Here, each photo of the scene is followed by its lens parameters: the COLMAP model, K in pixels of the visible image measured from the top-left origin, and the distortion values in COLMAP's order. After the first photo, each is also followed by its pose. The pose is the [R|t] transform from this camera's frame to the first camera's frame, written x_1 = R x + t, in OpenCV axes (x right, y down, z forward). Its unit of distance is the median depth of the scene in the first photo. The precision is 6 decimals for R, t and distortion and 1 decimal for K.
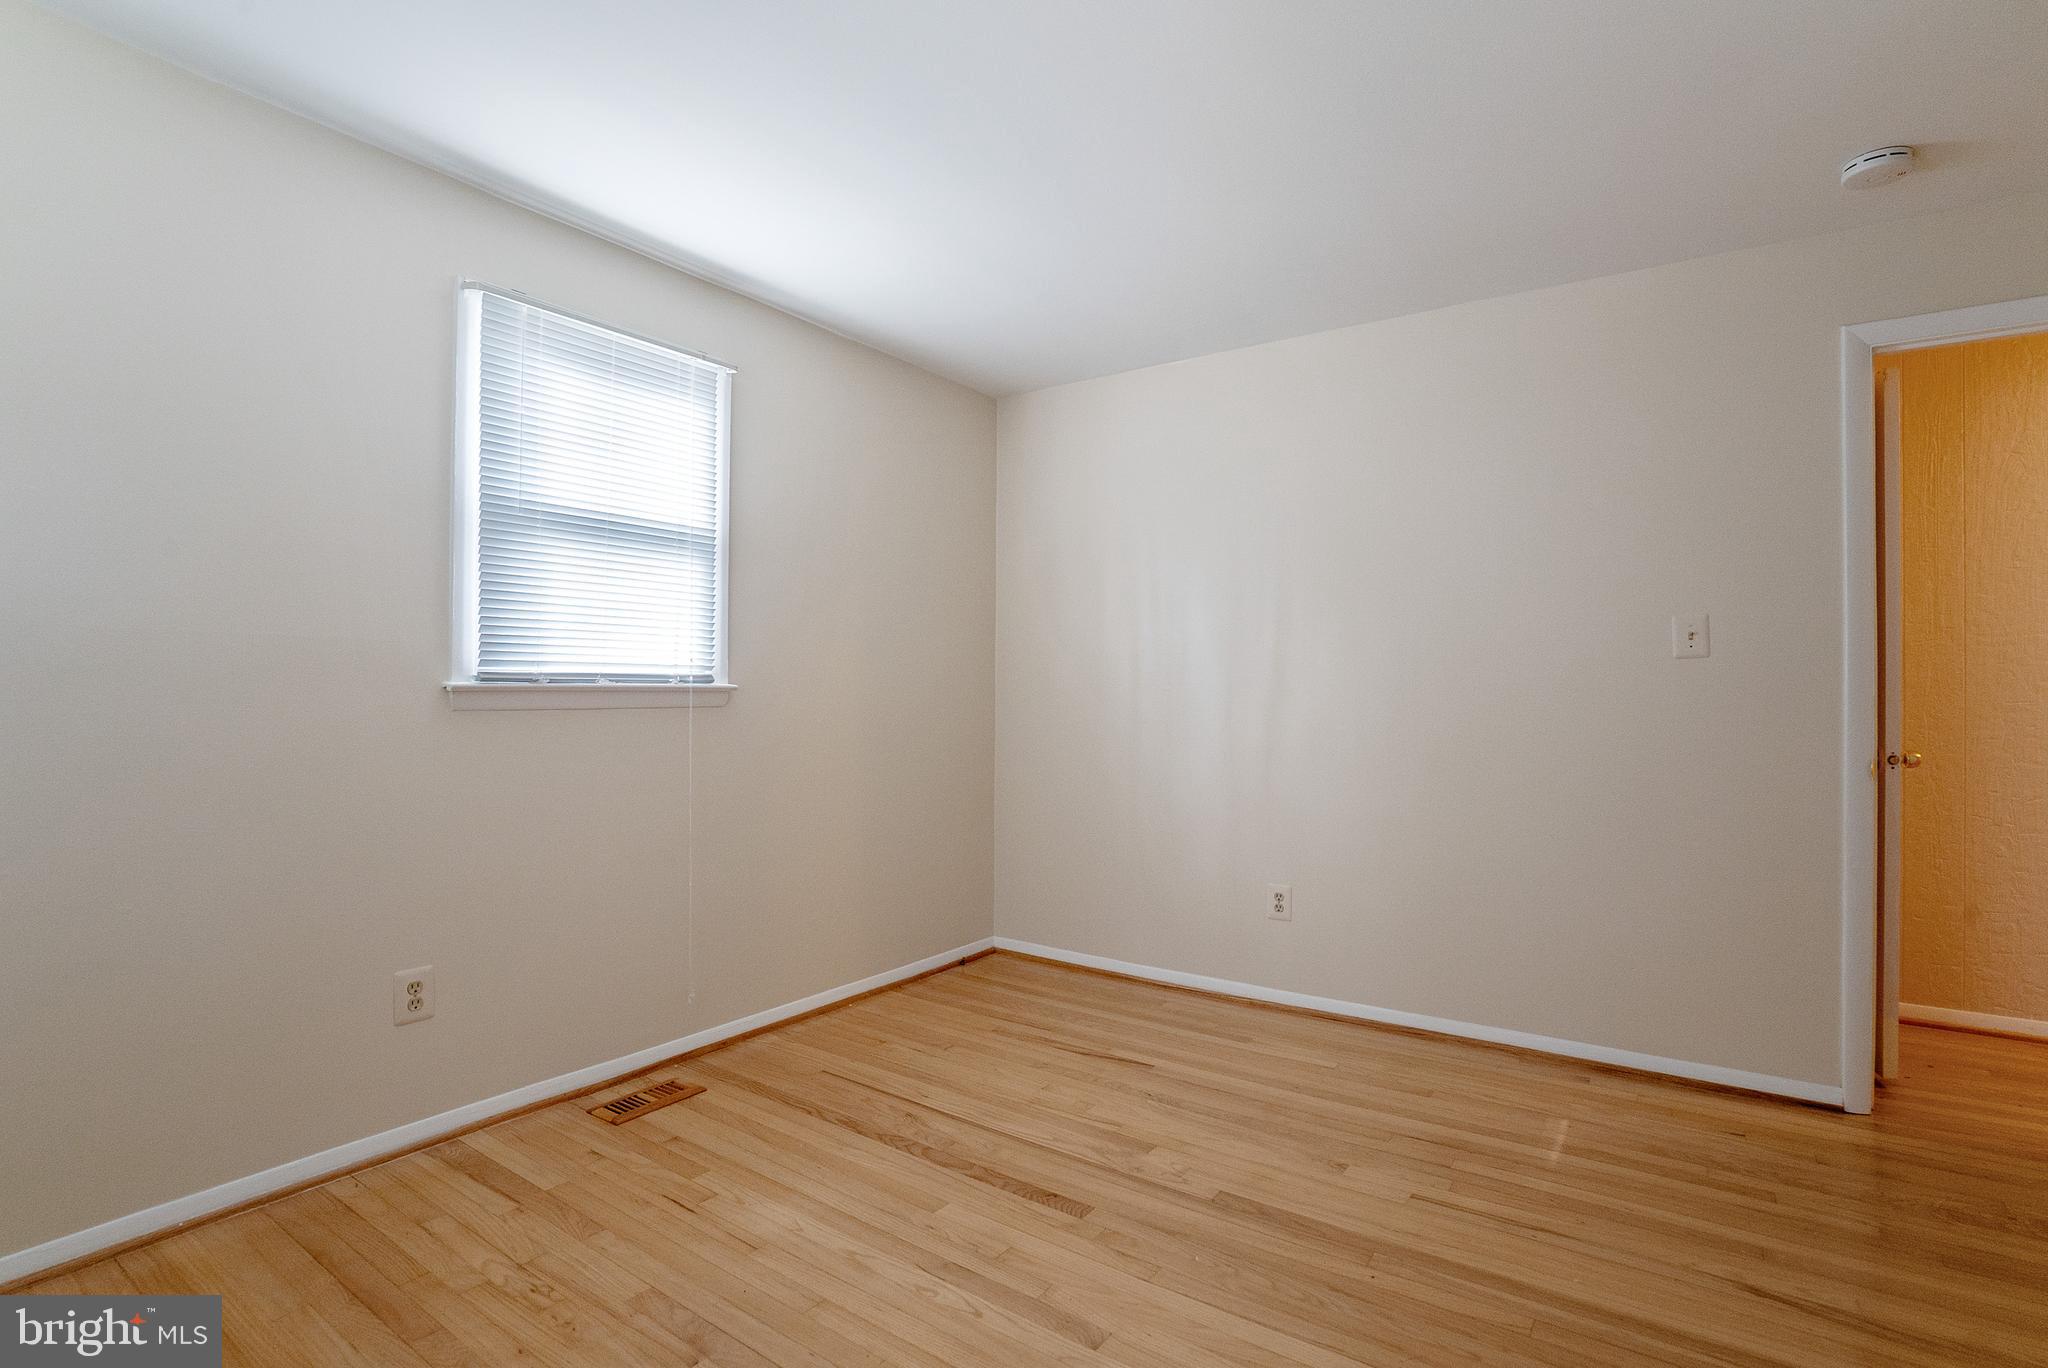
lens RADIAL K [[965.6, 0, 1030.6], [0, 965.6, 688.3], [0, 0, 1]] dist [-0.044281, 0.021935]
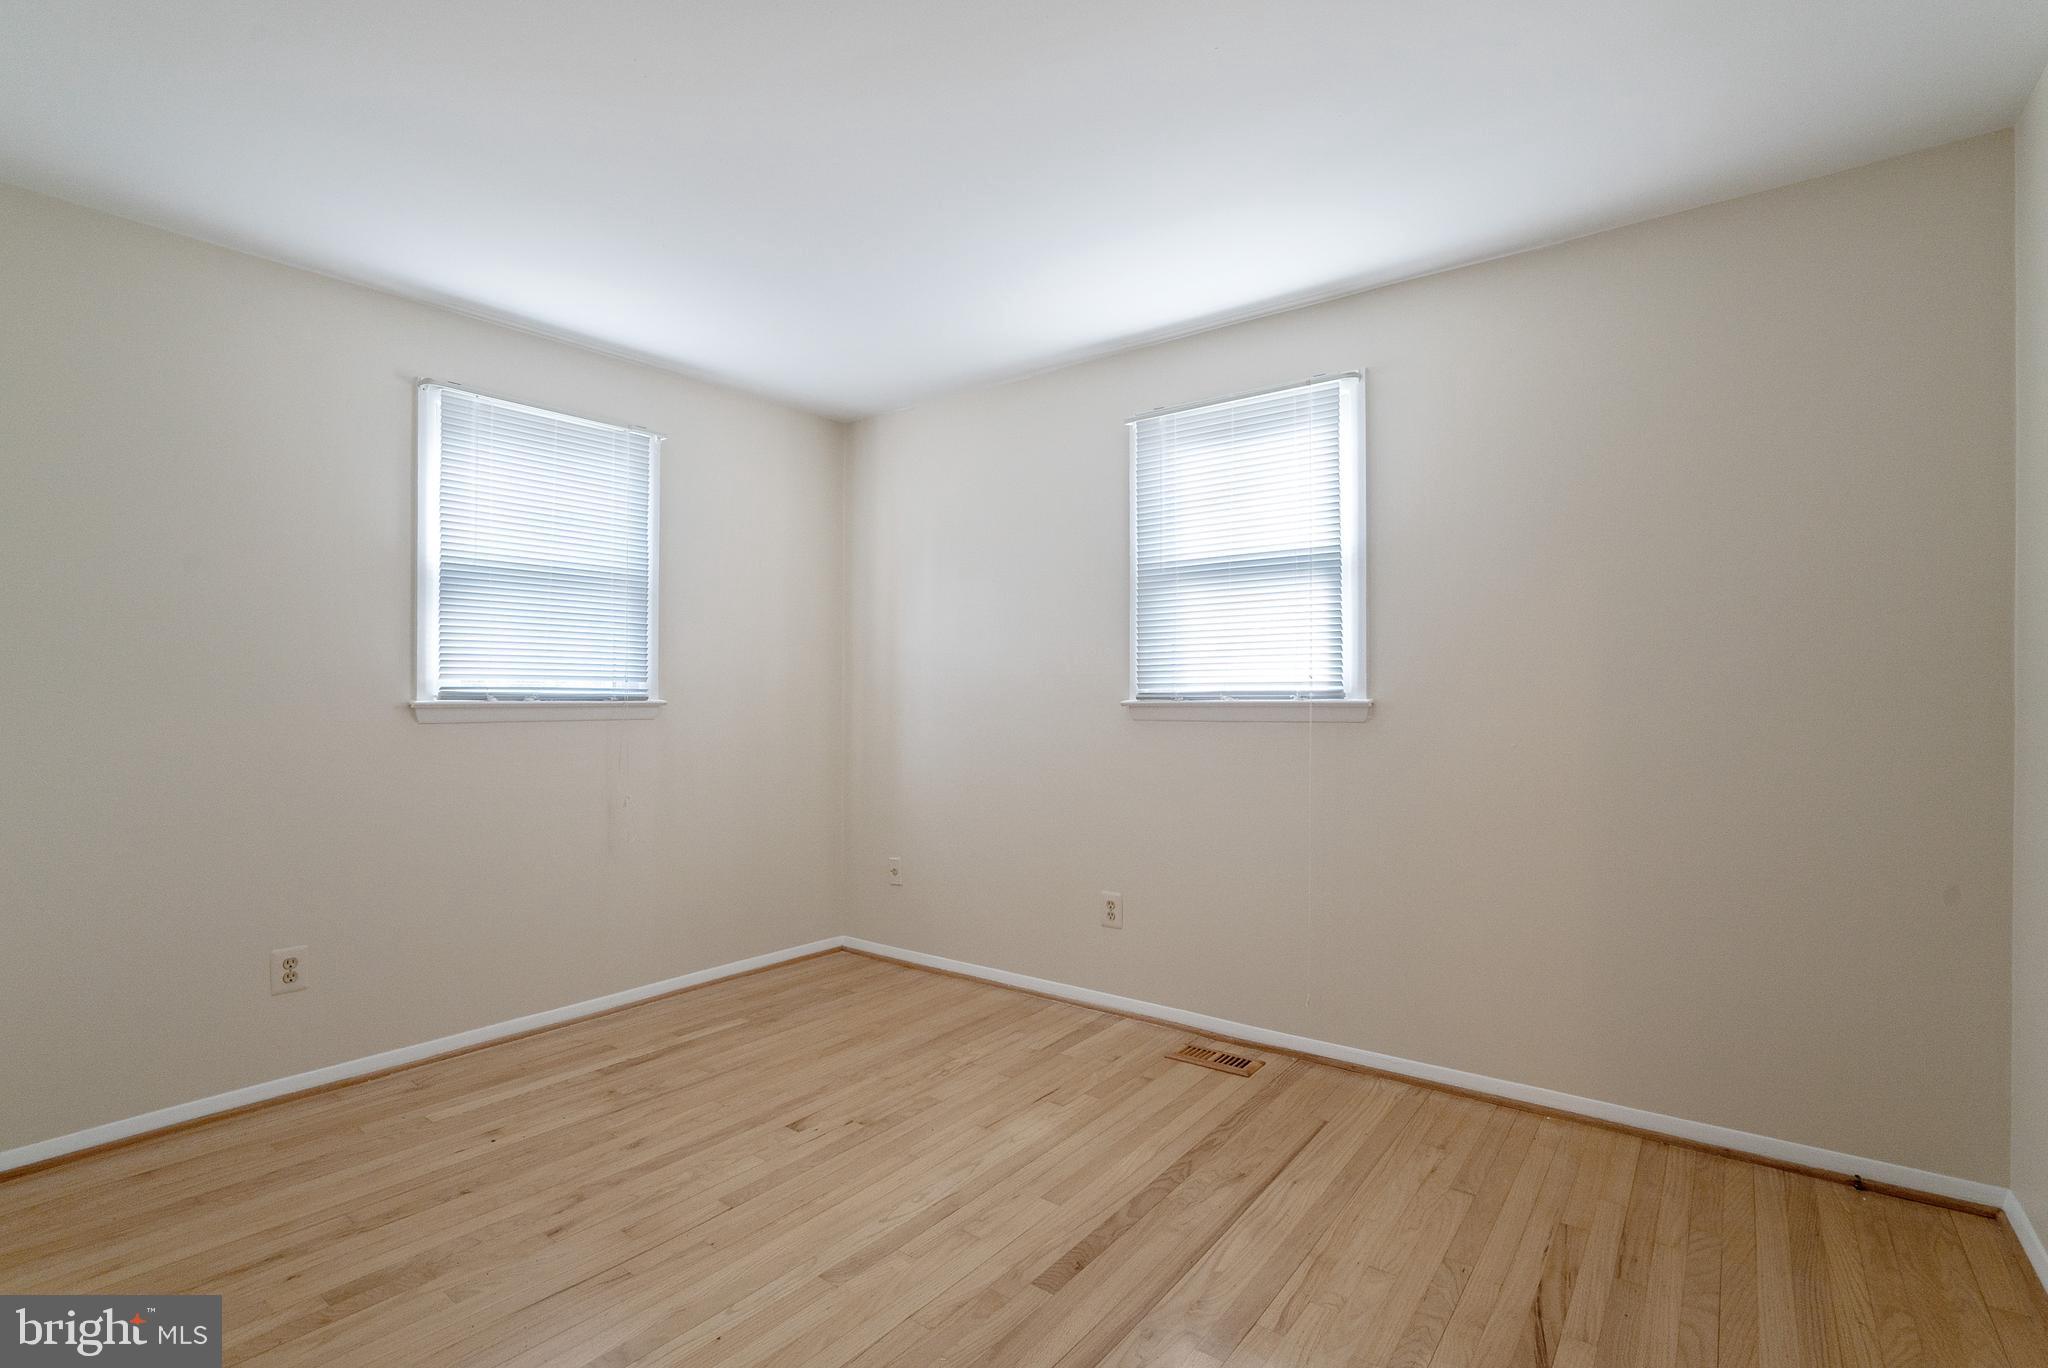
lens RADIAL K [[965.6, 0, 1030.6], [0, 965.6, 688.3], [0, 0, 1]] dist [-0.044281, 0.021935]
pose [[-0.034808, -0.012068, -0.999321, 0.803788], [0.007001, 0.999900, -0.012319, -0.007034], [0.999369, -0.007425, -0.034720, 0.848879]]
